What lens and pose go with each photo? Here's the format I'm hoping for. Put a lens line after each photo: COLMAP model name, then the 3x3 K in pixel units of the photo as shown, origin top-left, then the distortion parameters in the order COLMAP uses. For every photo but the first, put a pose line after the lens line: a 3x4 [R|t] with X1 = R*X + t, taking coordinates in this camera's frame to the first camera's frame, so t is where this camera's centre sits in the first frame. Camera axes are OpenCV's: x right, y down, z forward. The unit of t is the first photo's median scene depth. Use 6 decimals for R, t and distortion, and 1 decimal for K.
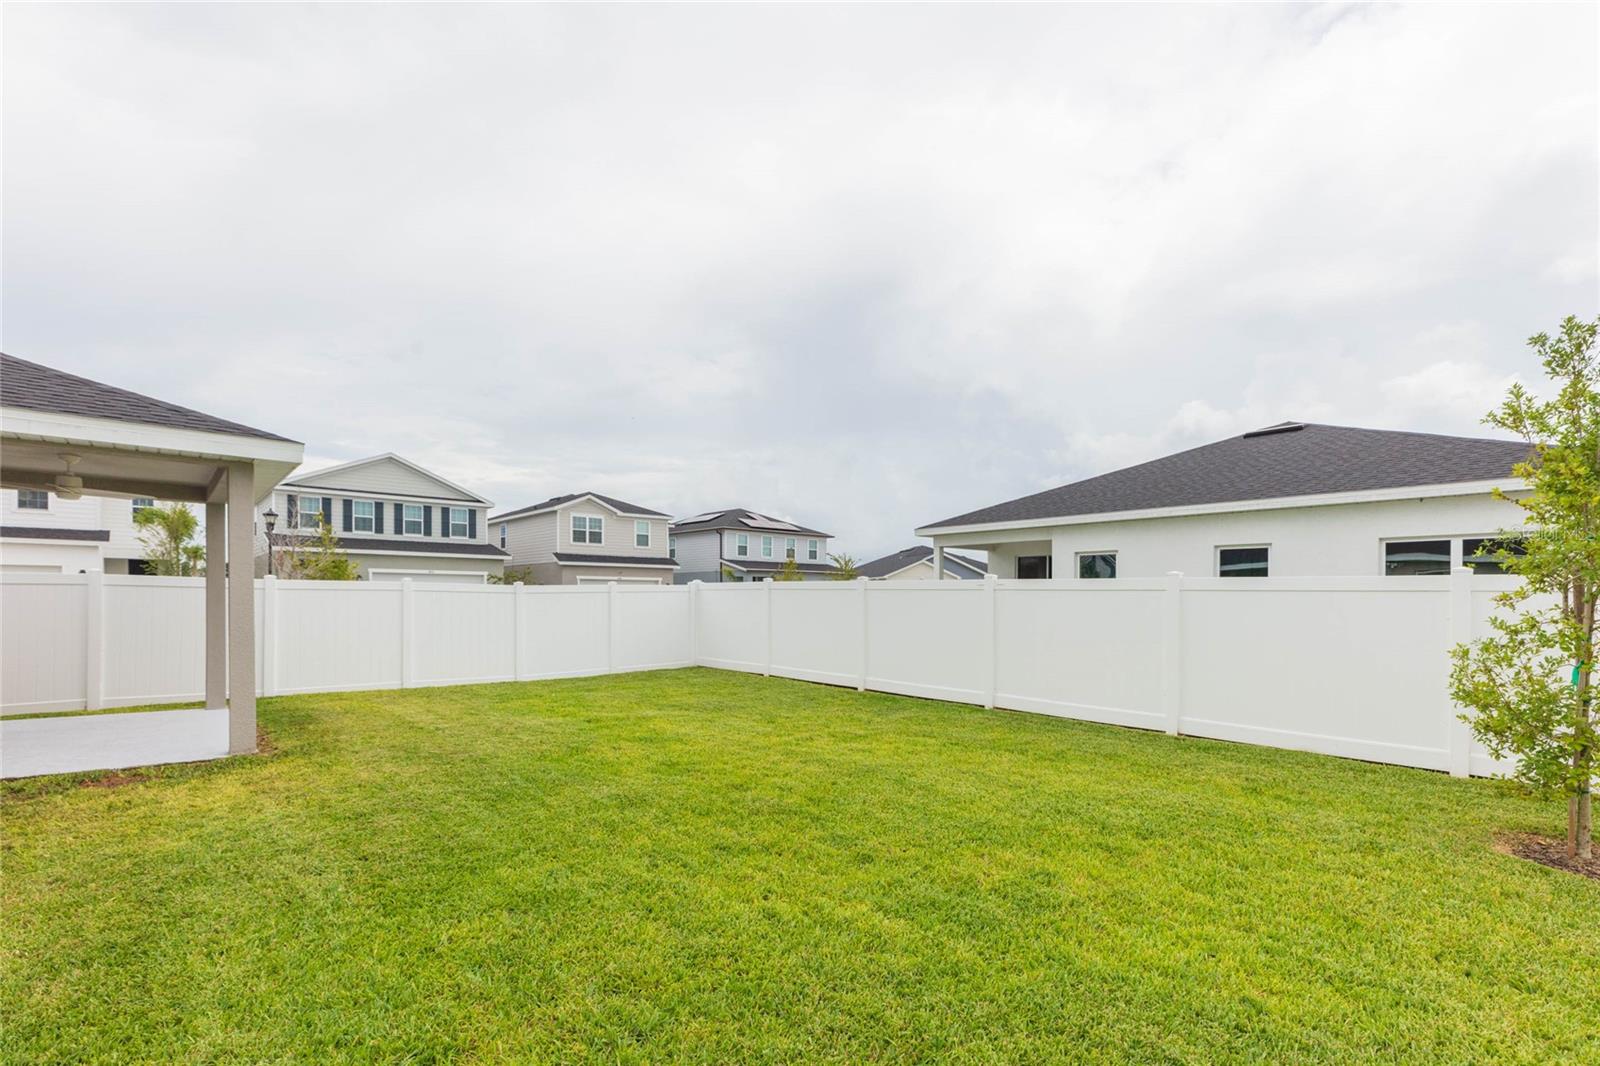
lens RADIAL K [[724.1, 0, 801.4], [0, 724.1, 512.9], [0, 0, 1]] dist [0.000490, -0.000117]
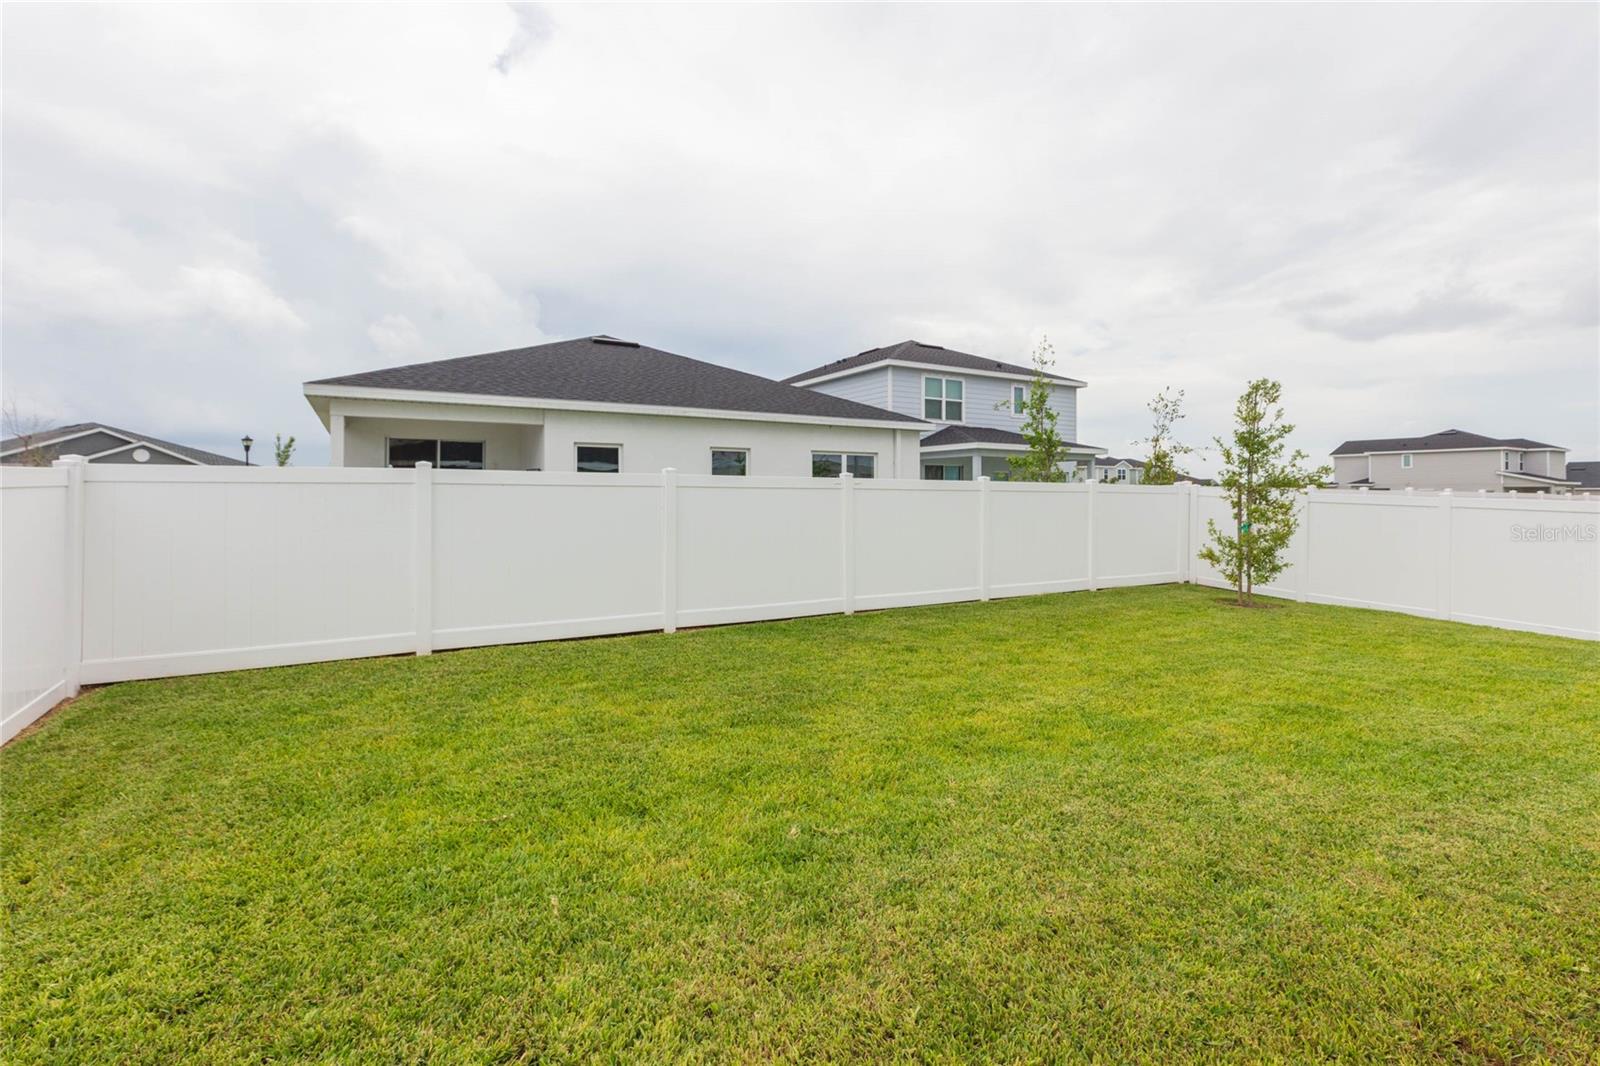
lens RADIAL K [[725.9, 0, 794.4], [0, 725.9, 521.2], [0, 0, 1]] dist [0.001731, -0.000108]
pose [[0.122533, -0.049981, 0.991205, -0.265874], [-0.111905, 0.991666, 0.063838, 0.035230], [-0.986135, -0.118743, 0.115919, 0.350947]]
